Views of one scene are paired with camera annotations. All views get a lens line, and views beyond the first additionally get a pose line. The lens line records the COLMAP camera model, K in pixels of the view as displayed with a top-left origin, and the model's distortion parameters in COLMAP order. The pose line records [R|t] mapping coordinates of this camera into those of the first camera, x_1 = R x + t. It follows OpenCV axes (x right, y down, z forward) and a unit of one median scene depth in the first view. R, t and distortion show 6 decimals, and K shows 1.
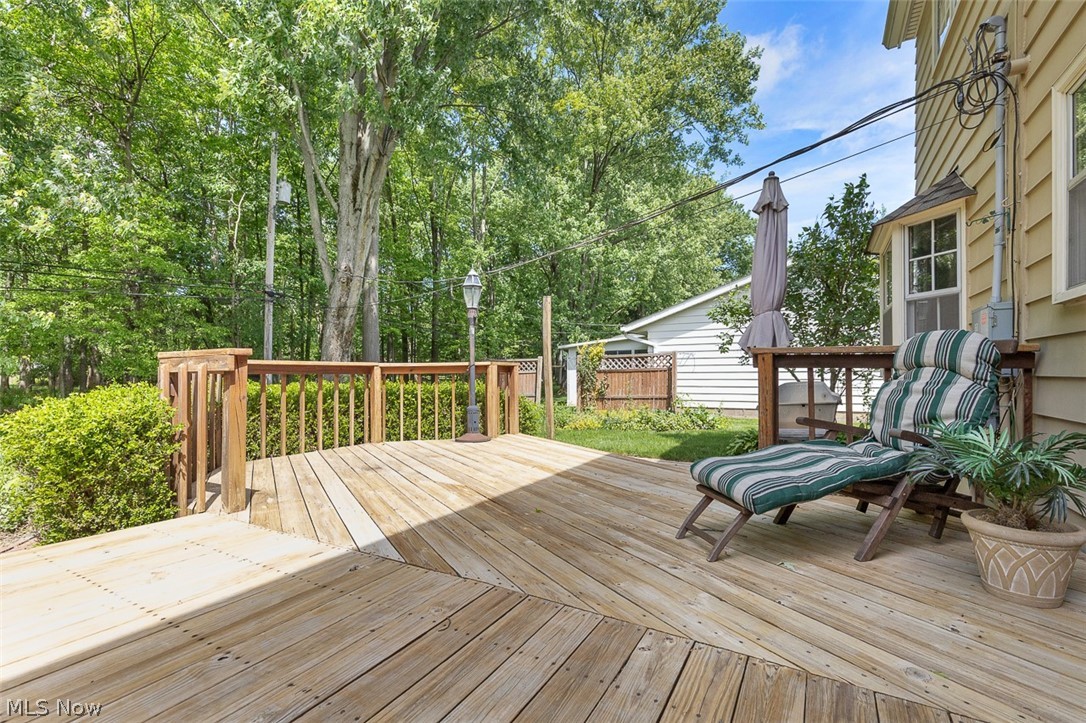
lens RADIAL K [[496.0, 0, 544.6], [0, 496.0, 370.7], [0, 0, 1]] dist [0.003902, -0.000132]
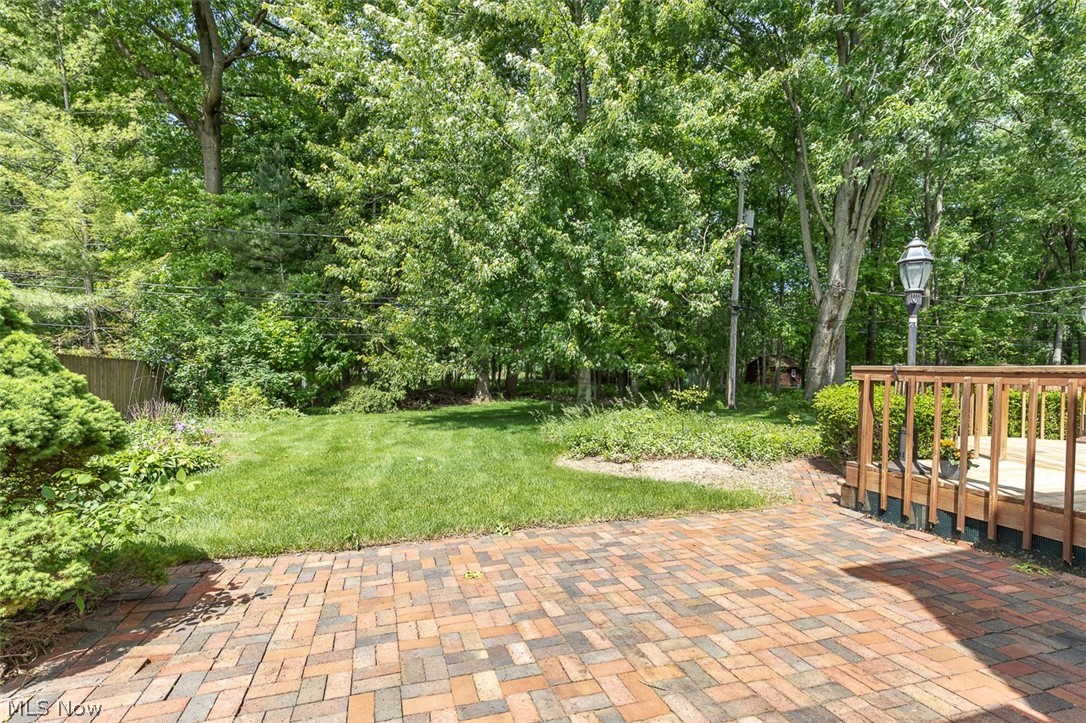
lens RADIAL K [[504.5, 0, 537.8], [0, 504.5, 380.3], [0, 0, 1]] dist [0.010016, -0.000124]
pose [[0.744850, 0.024780, -0.666771, -0.289834], [-0.011270, 0.999635, 0.024561, -0.016961], [0.667137, -0.010780, 0.744857, -0.679466]]
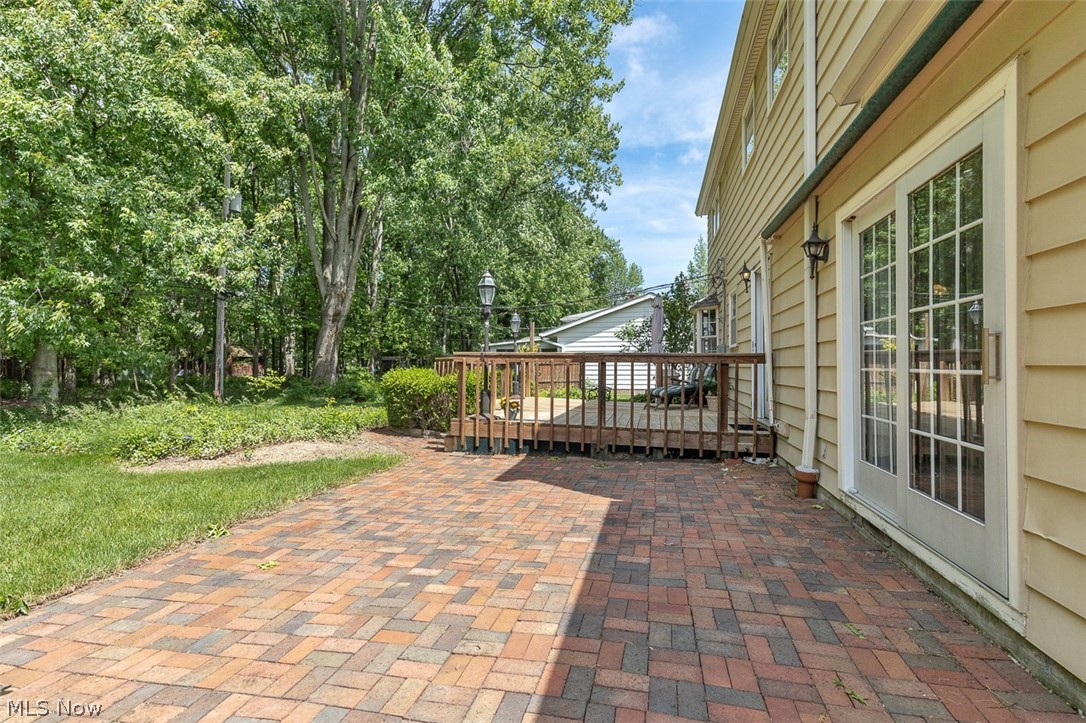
lens RADIAL K [[501.8, 0, 547.3], [0, 501.8, 361.6], [0, 0, 1]] dist [0.002218, -0.000080]
pose [[0.954131, 0.008393, 0.299272, -0.589055], [-0.007296, 0.999962, -0.004784, -0.000144], [-0.299301, 0.002382, 0.954156, -0.901985]]
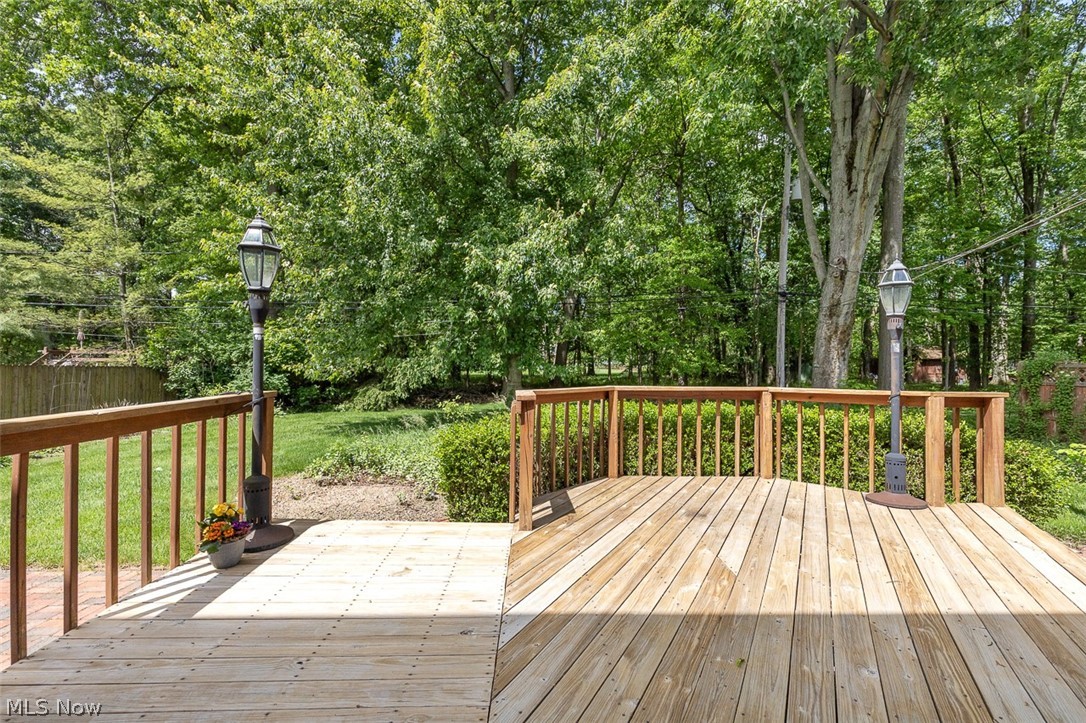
lens RADIAL K [[497.8, 0, 555.1], [0, 497.8, 356.3], [0, 0, 1]] dist [0.032428, 0.000022]
pose [[0.537254, -0.004780, -0.843407, 0.188305], [-0.003333, 0.999964, -0.007791, -0.055466], [0.843414, 0.006997, 0.537219, 0.178366]]
